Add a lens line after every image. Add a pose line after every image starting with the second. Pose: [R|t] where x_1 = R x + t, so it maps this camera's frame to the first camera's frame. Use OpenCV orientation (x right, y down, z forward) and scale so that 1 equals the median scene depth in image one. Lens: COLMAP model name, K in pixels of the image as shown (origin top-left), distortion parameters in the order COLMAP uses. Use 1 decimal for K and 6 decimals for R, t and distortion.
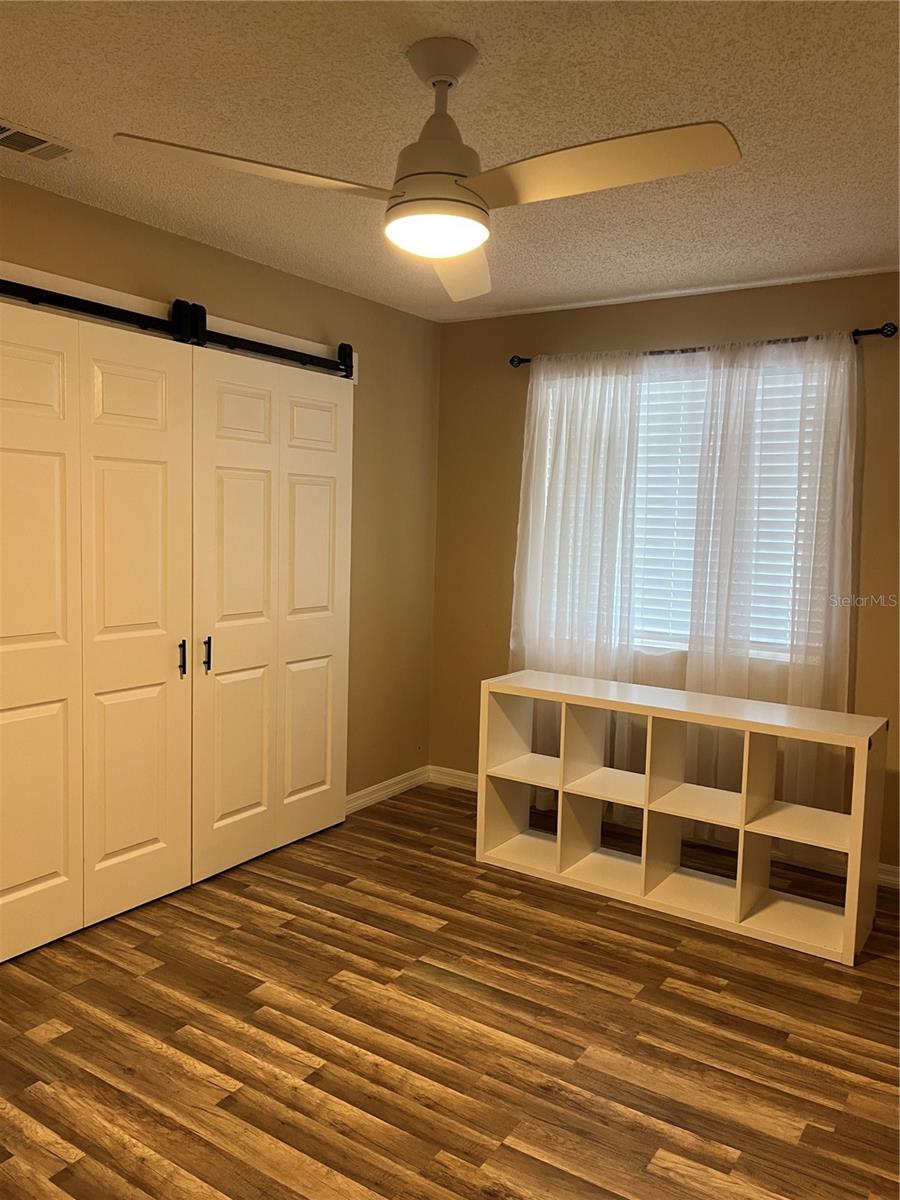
lens RADIAL K [[911.2, 0, 448.7], [0, 911.2, 601.8], [0, 0, 1]] dist [0.067799, -0.095801]
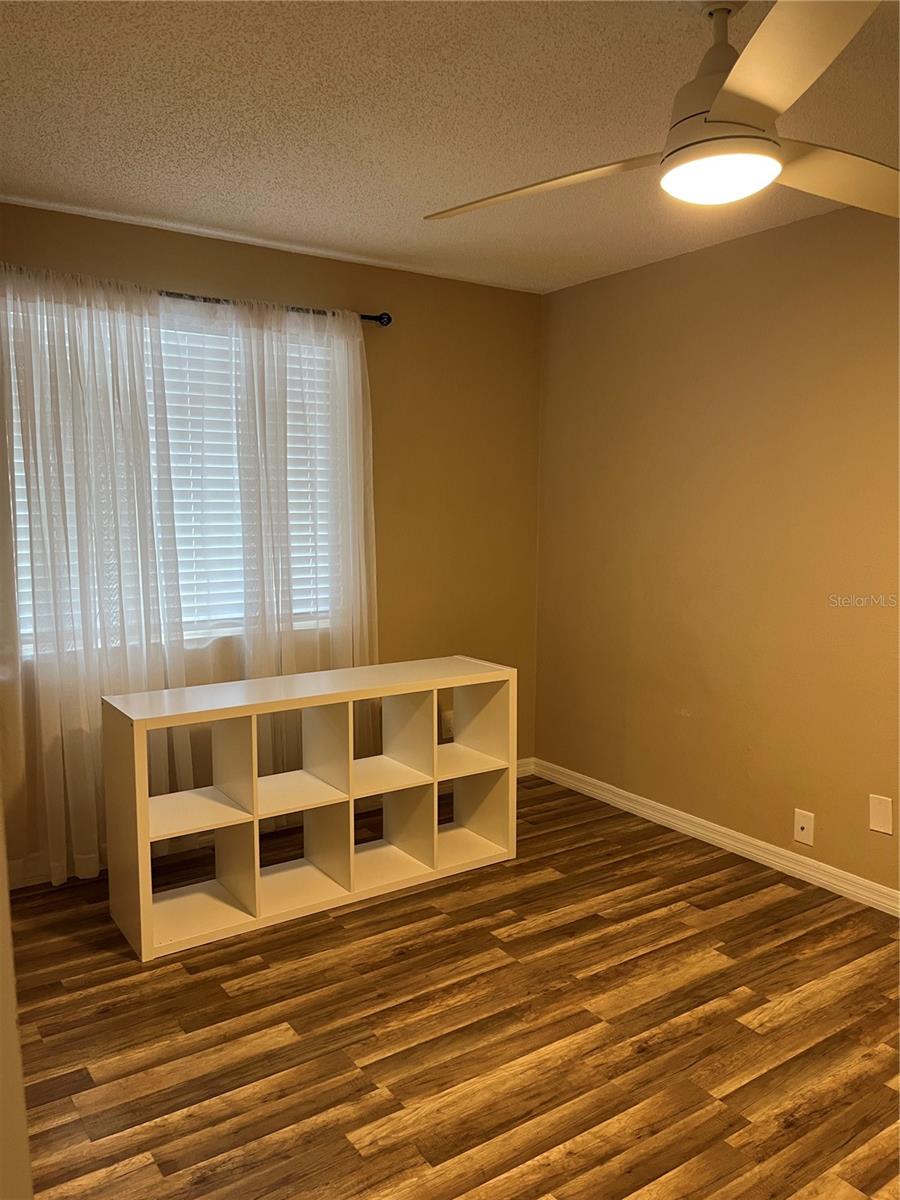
lens RADIAL K [[911.2, 0, 431.3], [0, 911.2, 607.6], [0, 0, 1]] dist [0.067799, -0.095801]
pose [[0.374767, -0.138798, 0.916670, -0.651720], [0.097745, 0.989135, 0.109809, -0.072606], [-0.921952, 0.048447, 0.384262, 0.608705]]
